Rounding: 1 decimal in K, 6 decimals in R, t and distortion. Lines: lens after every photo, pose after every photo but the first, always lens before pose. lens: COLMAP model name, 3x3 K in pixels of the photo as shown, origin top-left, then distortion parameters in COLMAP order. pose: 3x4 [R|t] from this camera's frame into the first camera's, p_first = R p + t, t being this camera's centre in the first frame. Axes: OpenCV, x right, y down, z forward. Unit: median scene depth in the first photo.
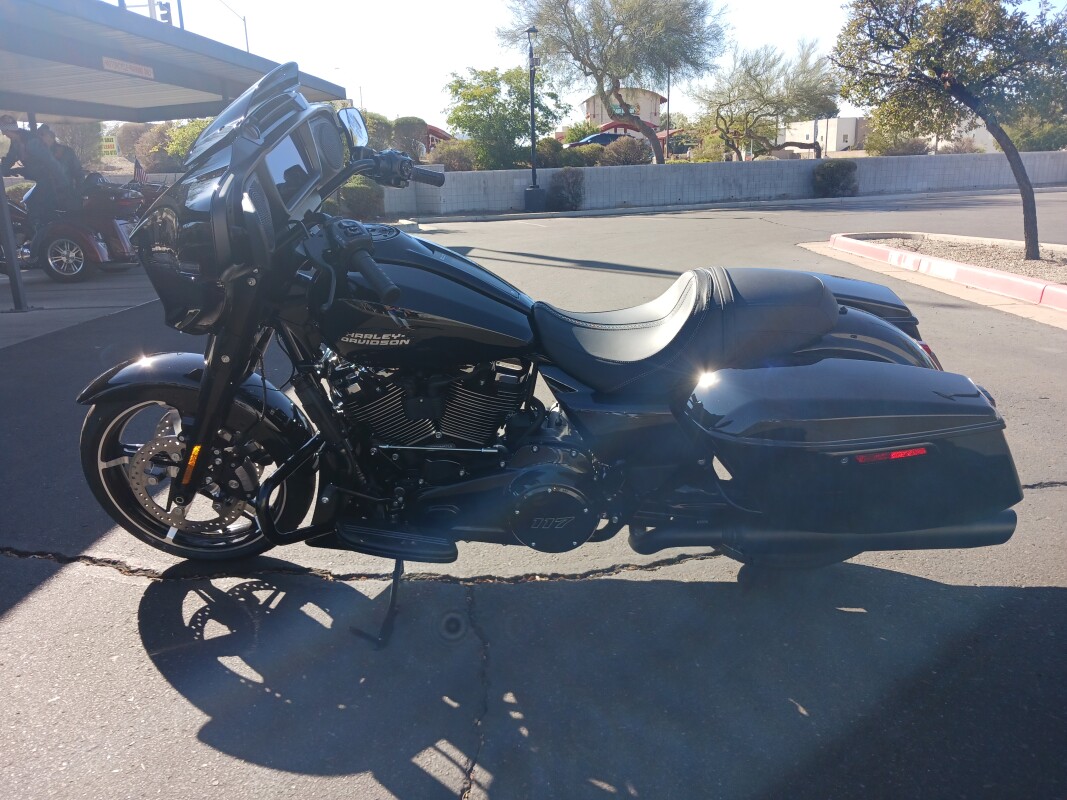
lens RADIAL K [[835.9, 0, 540.2], [0, 835.9, 397.6], [0, 0, 1]] dist [-0.009064, -0.026384]
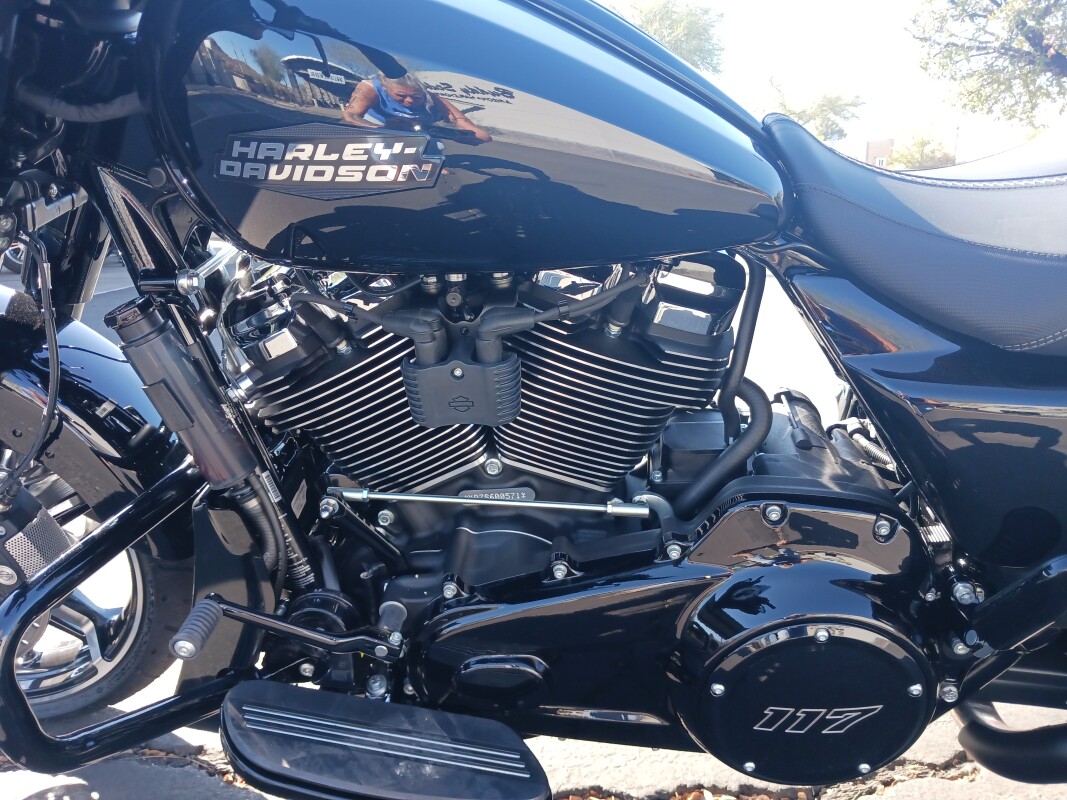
lens RADIAL K [[835.9, 0, 527.3], [0, 835.9, 402.0], [0, 0, 1]] dist [-0.009064, -0.026384]
pose [[0.999746, 0.013285, -0.018180, -0.100968], [-0.013657, 0.999697, -0.020469, 0.022085], [0.017902, 0.020712, 0.999625, 0.614101]]
